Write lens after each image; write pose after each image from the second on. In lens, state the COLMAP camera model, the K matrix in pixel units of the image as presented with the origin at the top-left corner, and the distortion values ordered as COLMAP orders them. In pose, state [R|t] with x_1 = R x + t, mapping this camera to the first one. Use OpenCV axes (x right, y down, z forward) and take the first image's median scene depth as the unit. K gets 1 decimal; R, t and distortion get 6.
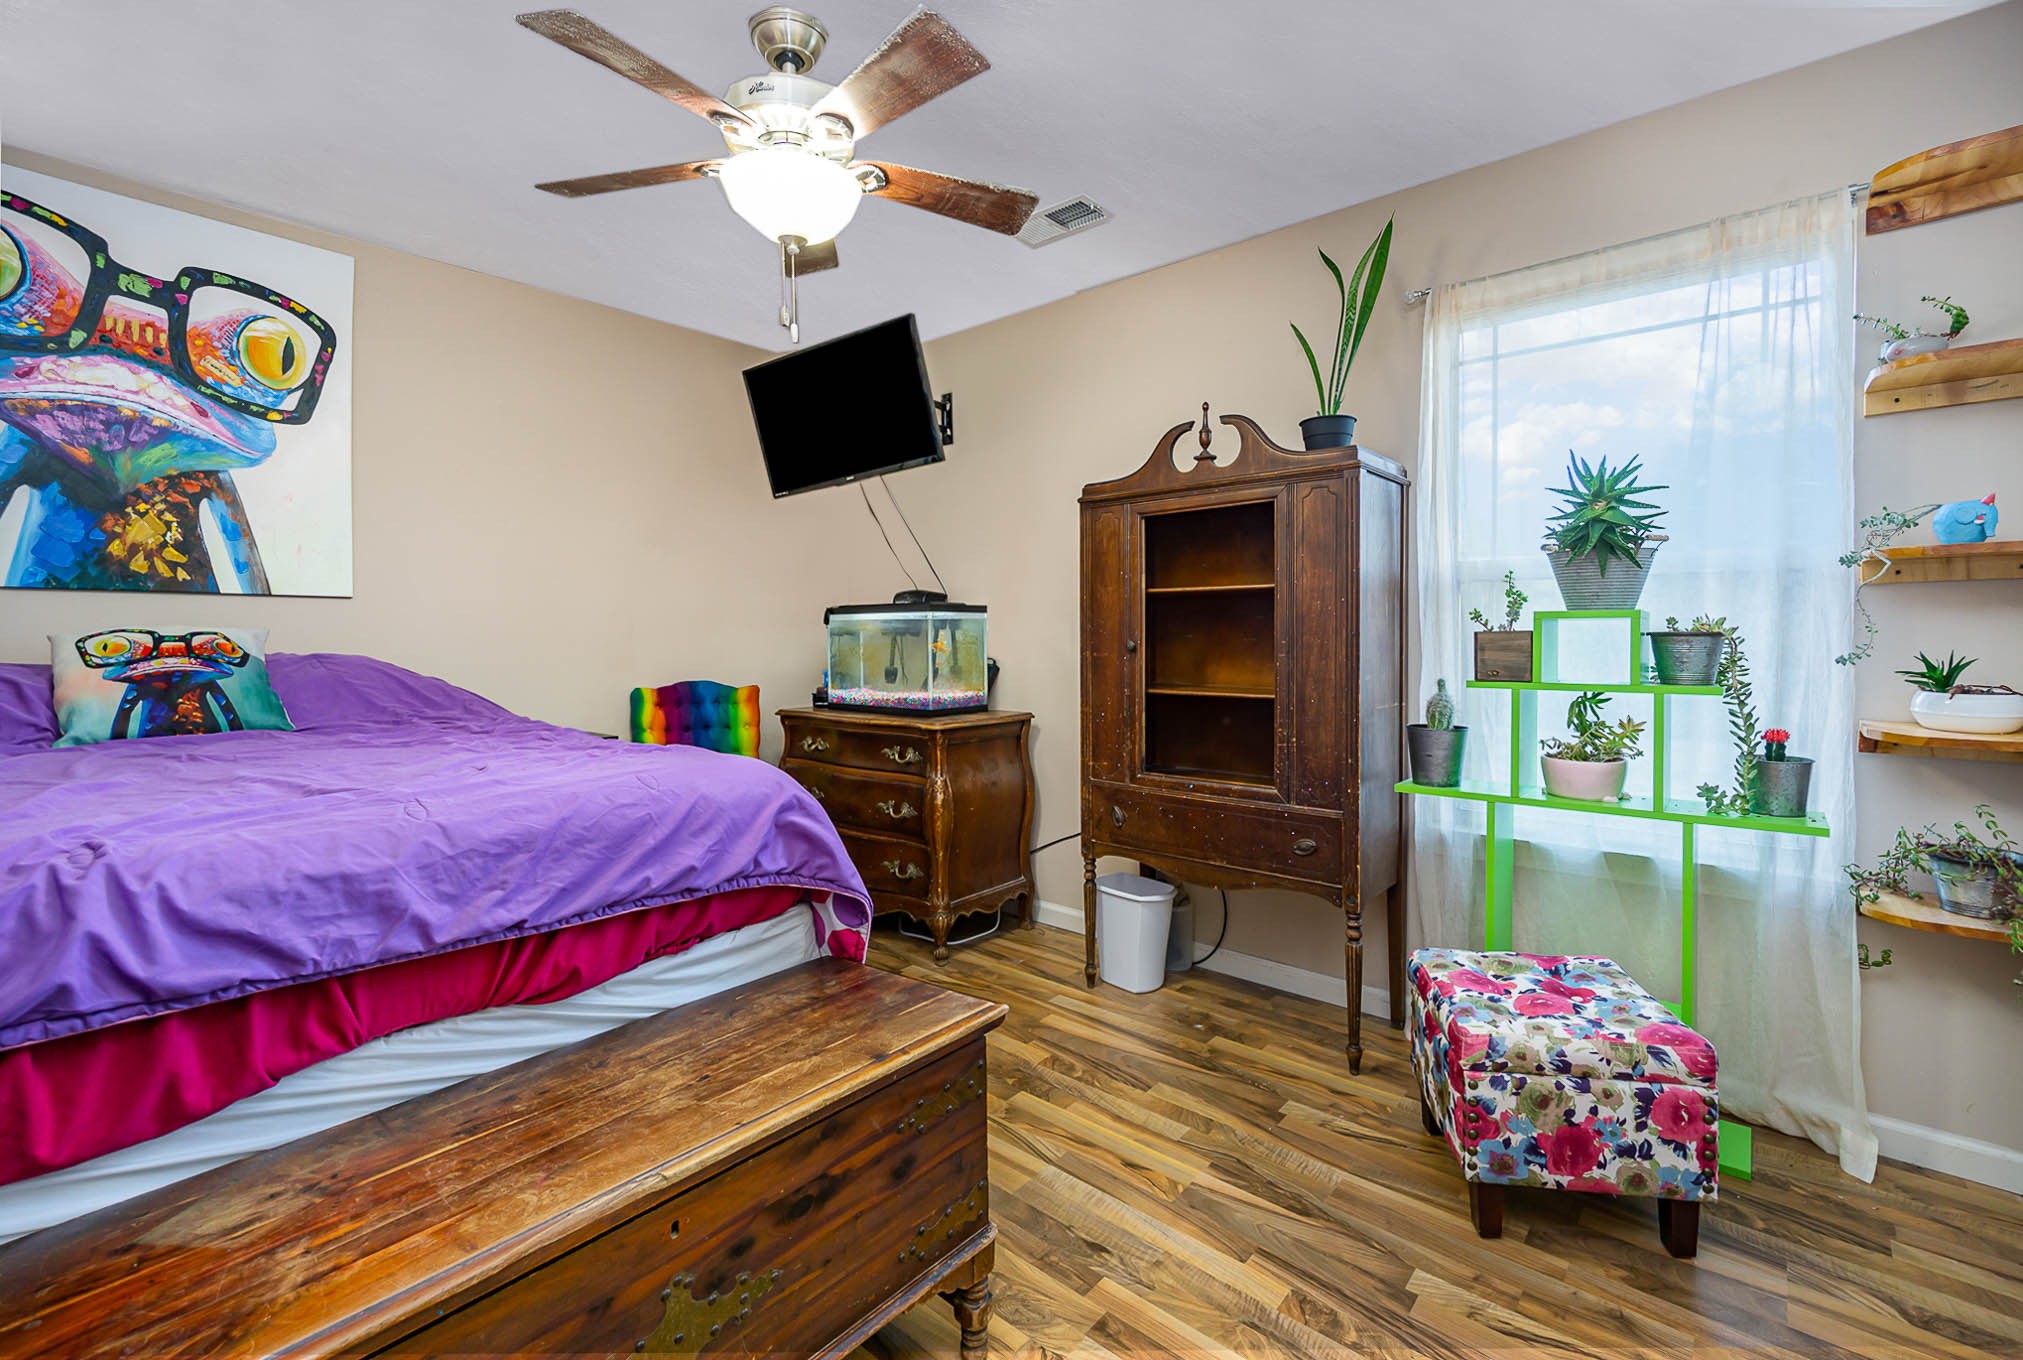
lens RADIAL K [[893.6, 0, 1019.5], [0, 893.6, 631.7], [0, 0, 1]] dist [-0.006381, 0.000196]
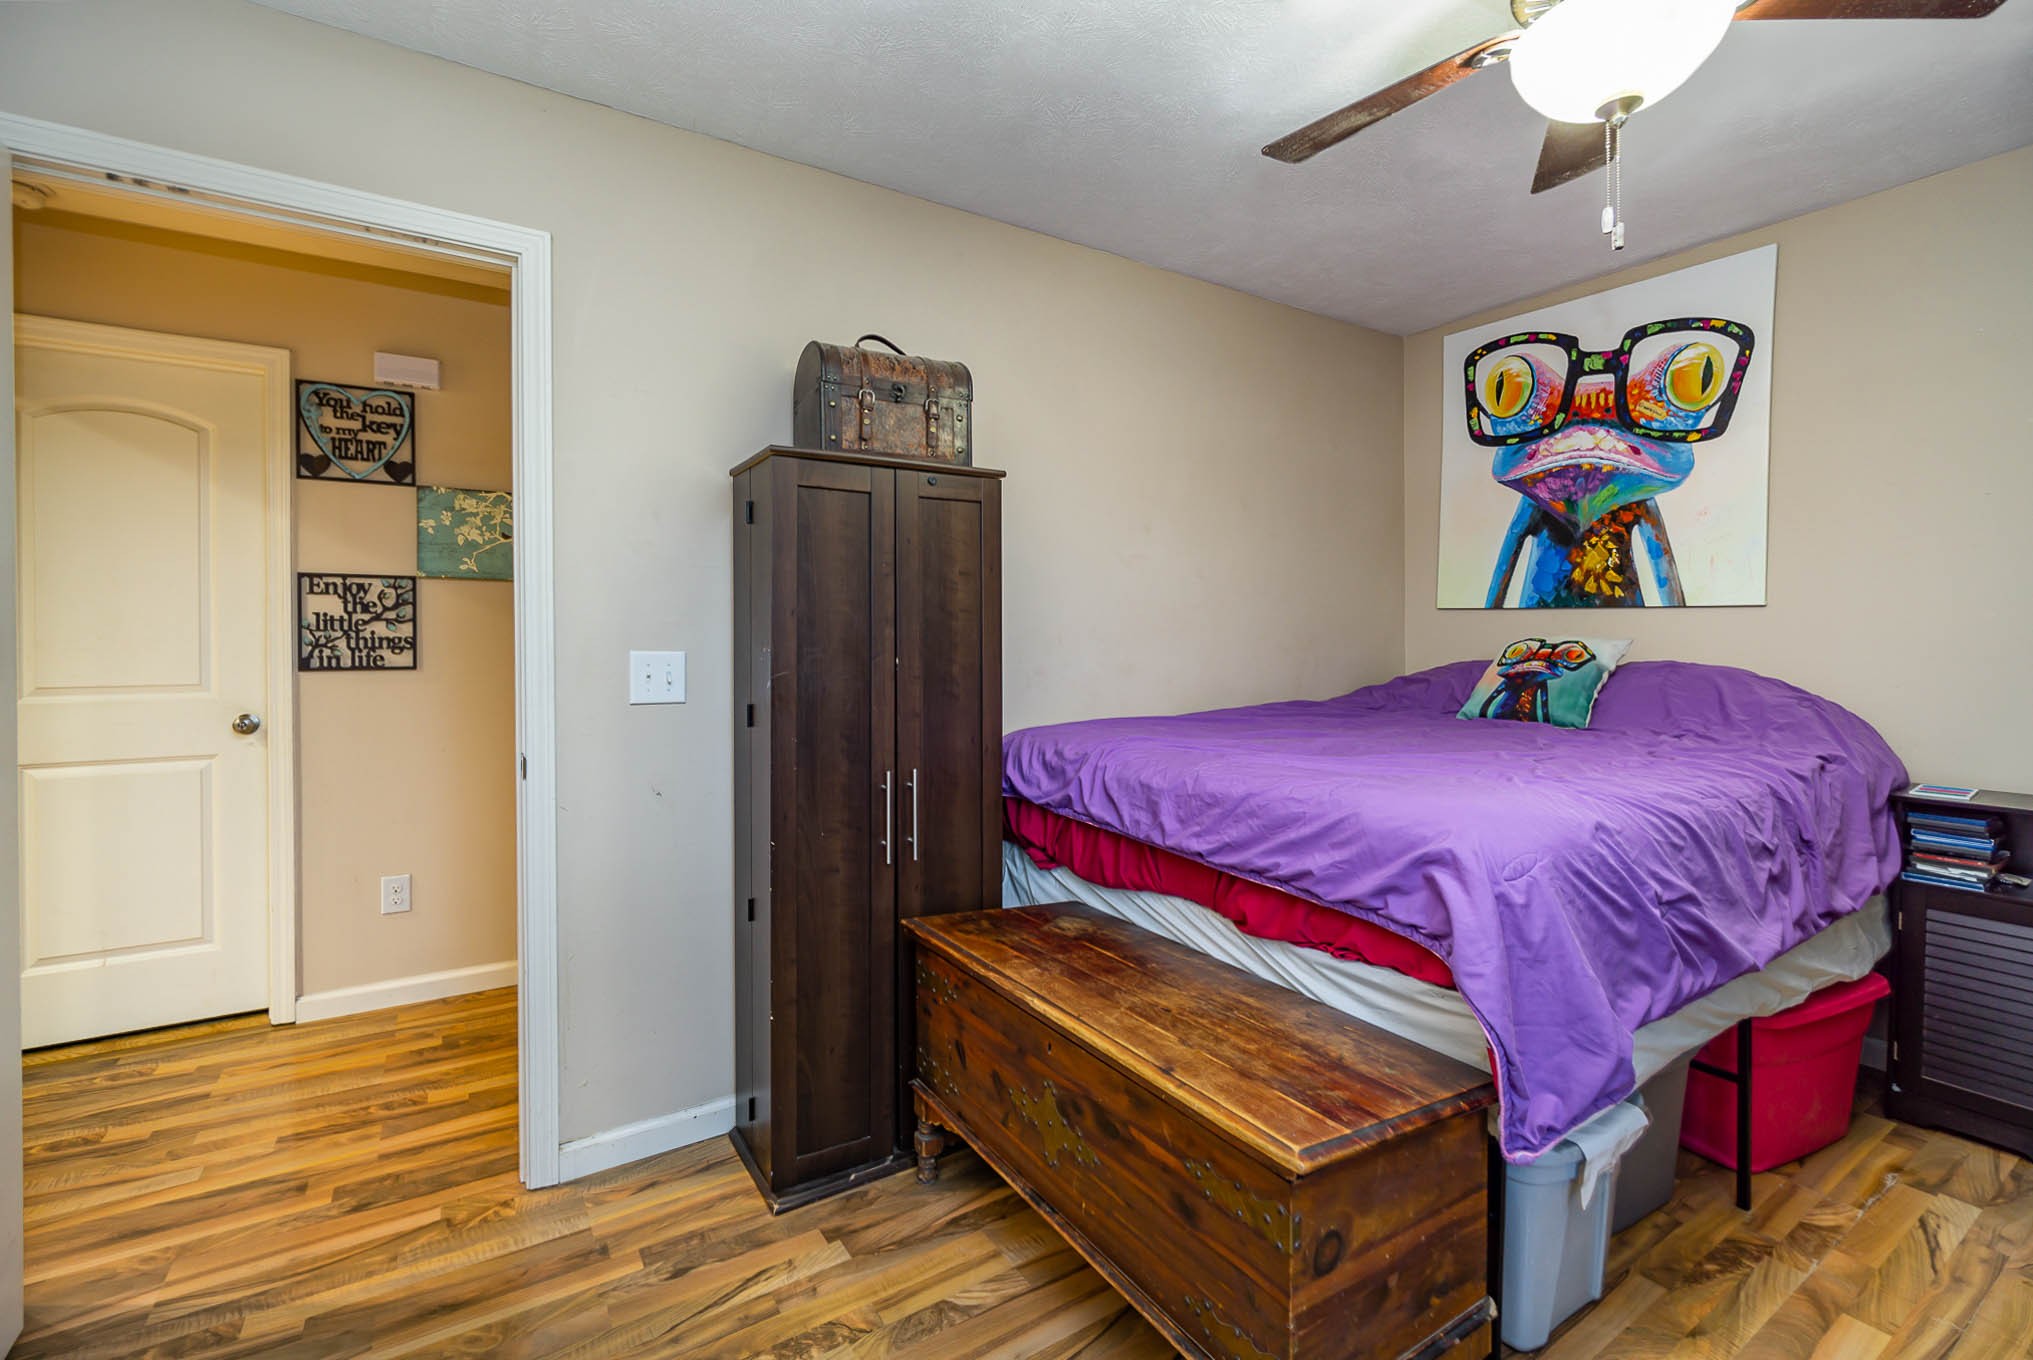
lens RADIAL K [[900.9, 0, 1024.5], [0, 900.9, 640.4], [0, 0, 1]] dist [-0.001960, -0.000131]
pose [[-0.292515, 0.012002, -0.956186, 0.457392], [-0.001703, 0.999913, 0.013072, -0.014154], [0.956260, 0.005452, -0.292469, 0.602294]]
